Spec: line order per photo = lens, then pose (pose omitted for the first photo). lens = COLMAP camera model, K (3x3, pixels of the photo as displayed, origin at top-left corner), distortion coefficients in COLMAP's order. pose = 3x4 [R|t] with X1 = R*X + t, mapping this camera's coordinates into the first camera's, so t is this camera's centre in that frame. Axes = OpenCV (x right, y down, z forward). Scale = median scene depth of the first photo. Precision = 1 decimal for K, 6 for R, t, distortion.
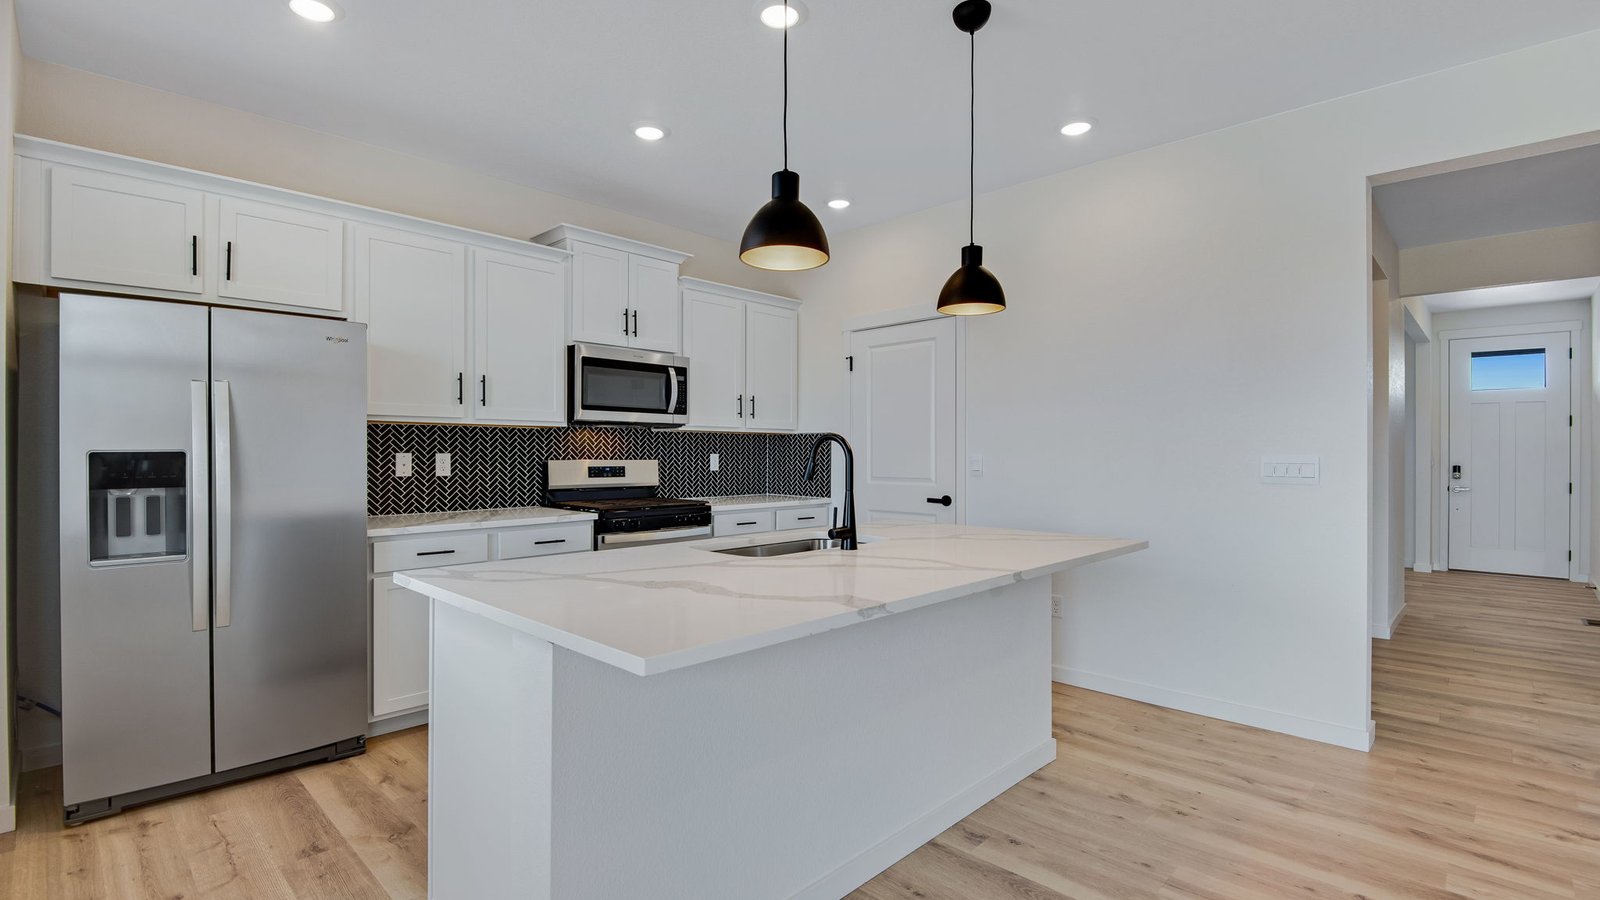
lens RADIAL K [[734.3, 0, 789.3], [0, 734.3, 452.5], [0, 0, 1]] dist [0.001090, -0.015876]
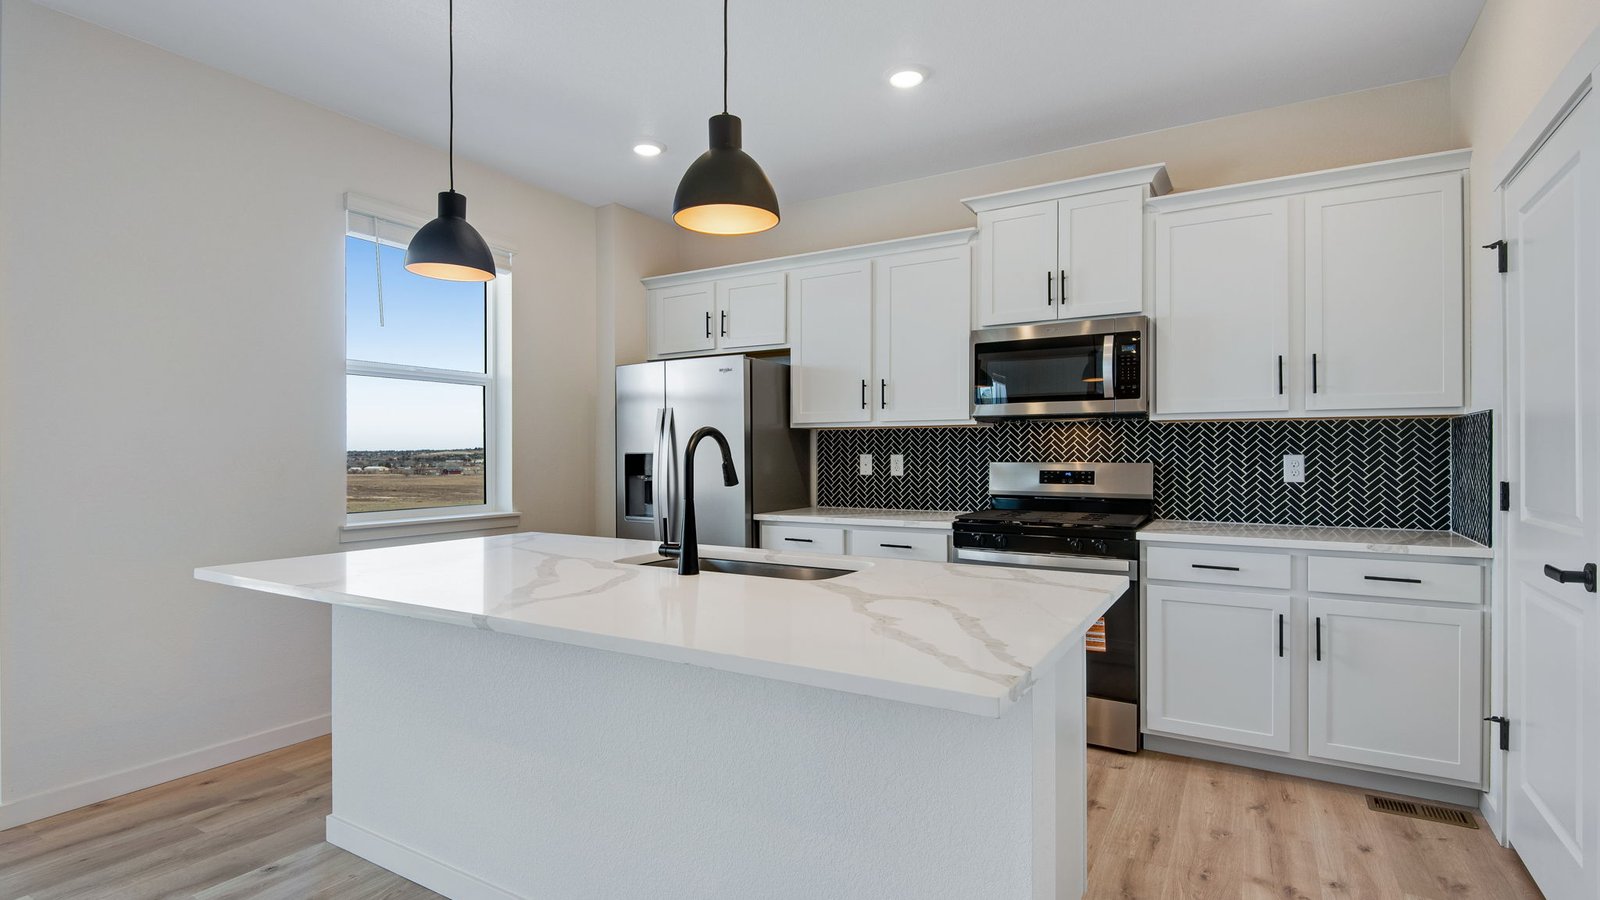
lens RADIAL K [[764.6, 0, 765.0], [0, 764.6, 453.6], [0, 0, 1]] dist [0.021335, -0.019321]
pose [[0.216005, -0.002267, -0.976390, 0.614511], [0.002526, 0.999995, -0.001763, 0.001326], [0.976389, -0.002086, 0.216010, 0.610117]]
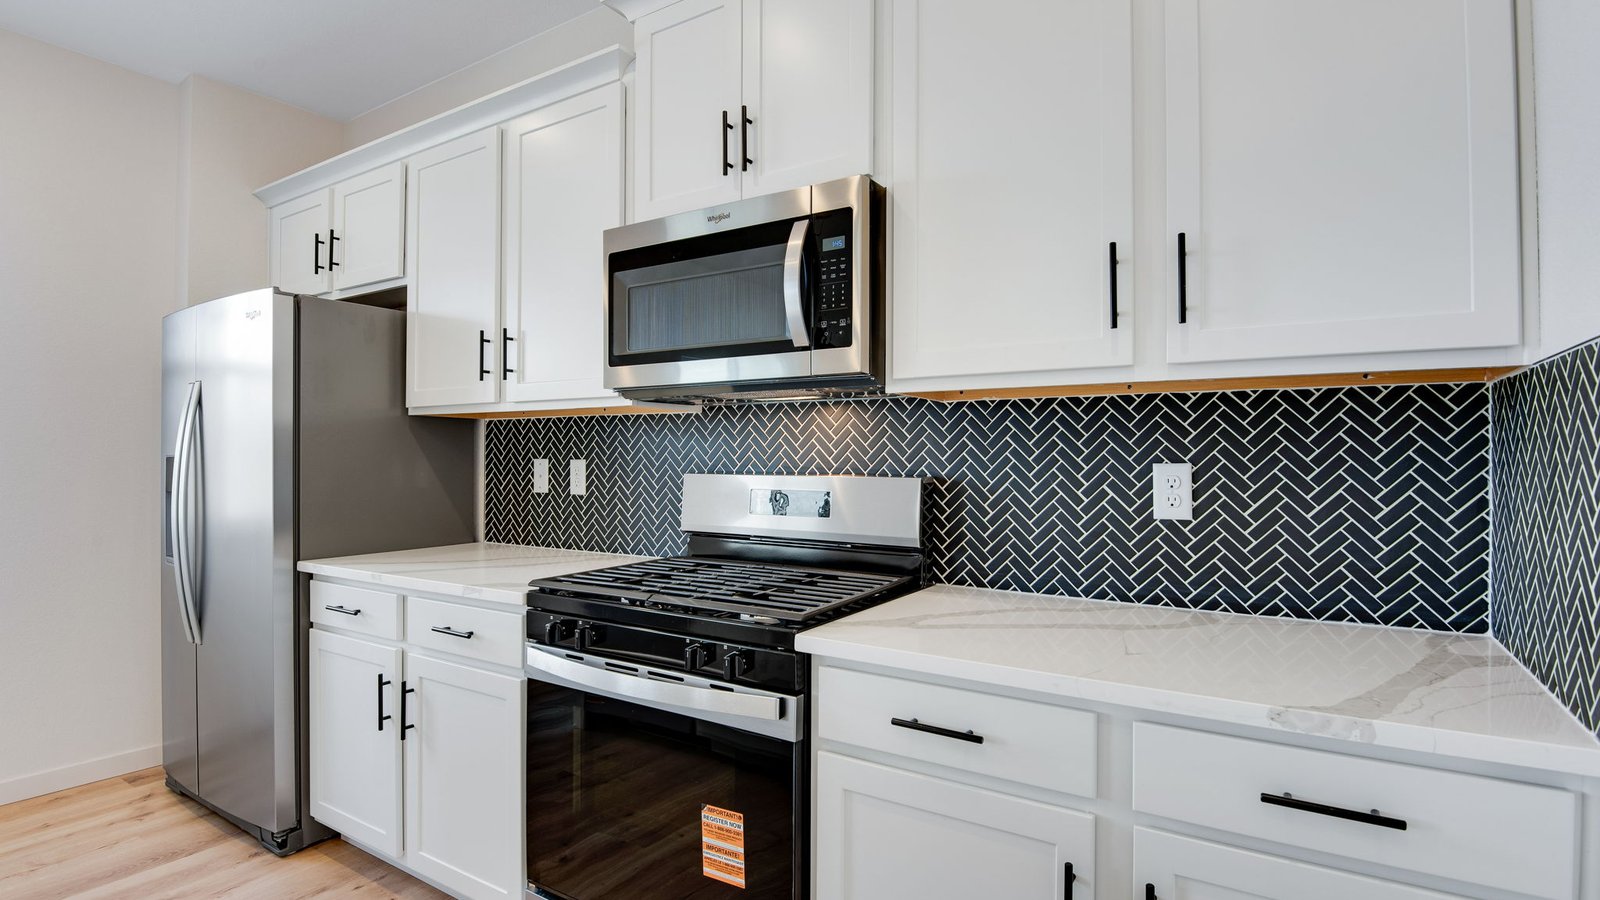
lens RADIAL K [[773.2, 0, 789.9], [0, 773.2, 453.3], [0, 0, 1]] dist [0.003119, -0.019377]
pose [[0.205817, -0.006611, -0.978568, 0.250424], [-0.000898, 0.999975, -0.006944, 0.000027], [0.978590, 0.002308, 0.205806, 1.113334]]
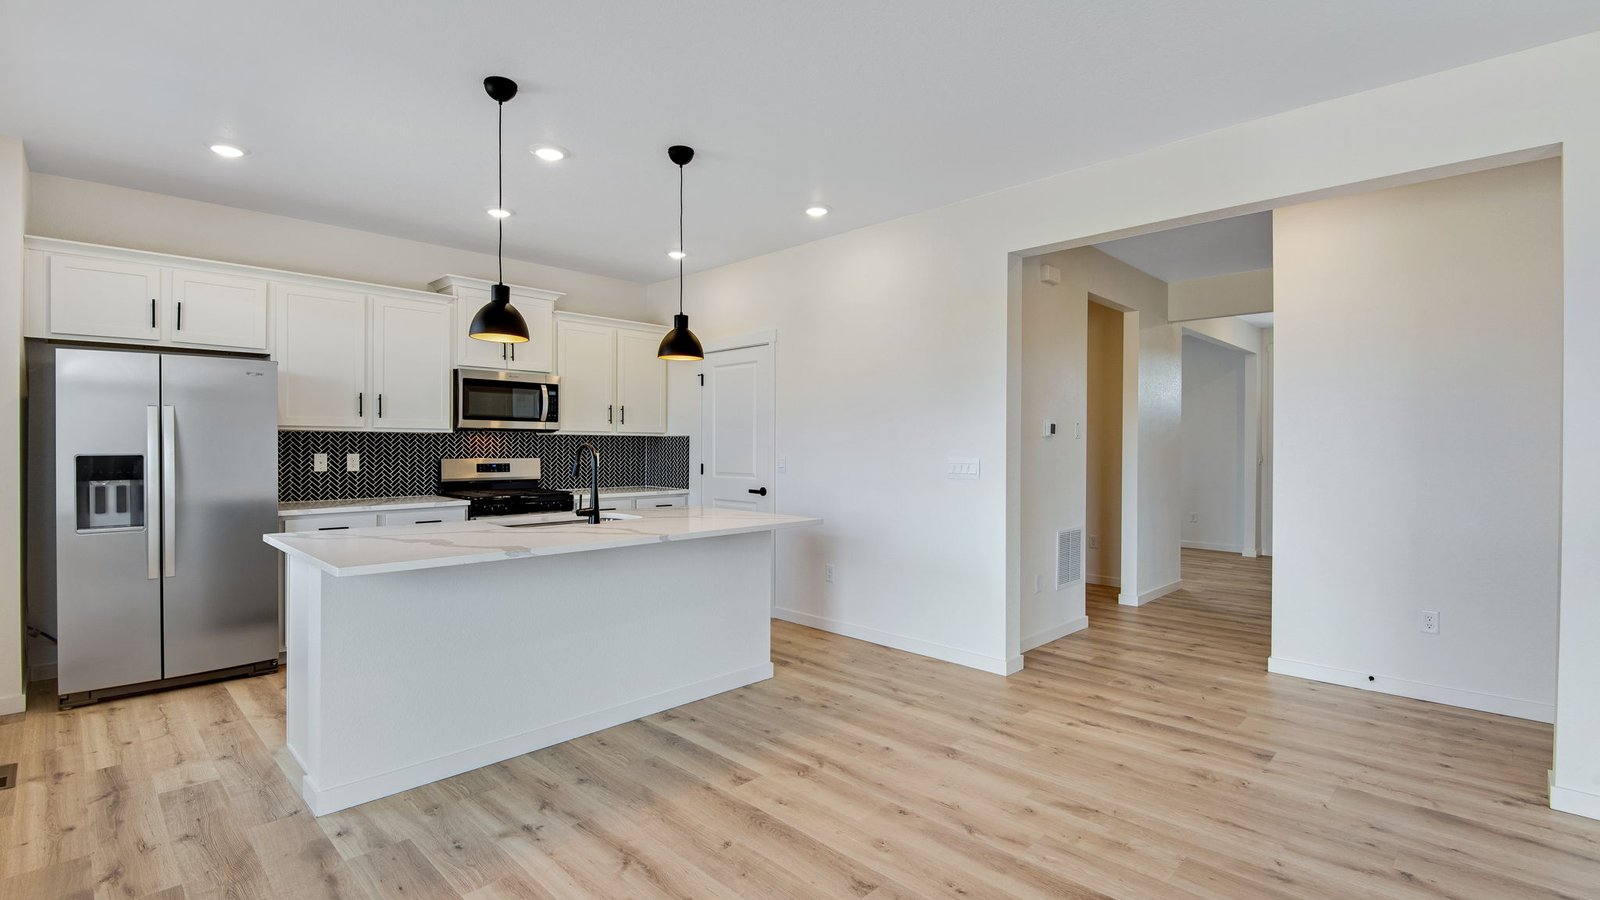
lens RADIAL K [[733.8, 0, 794.7], [0, 733.8, 447.5], [0, 0, 1]] dist [0.003231, -0.018331]
pose [[0.999997, 0.002101, -0.001311, 0.328250], [-0.002097, 0.999993, 0.003105, -0.016308], [0.001317, -0.003103, 0.999994, -0.309076]]
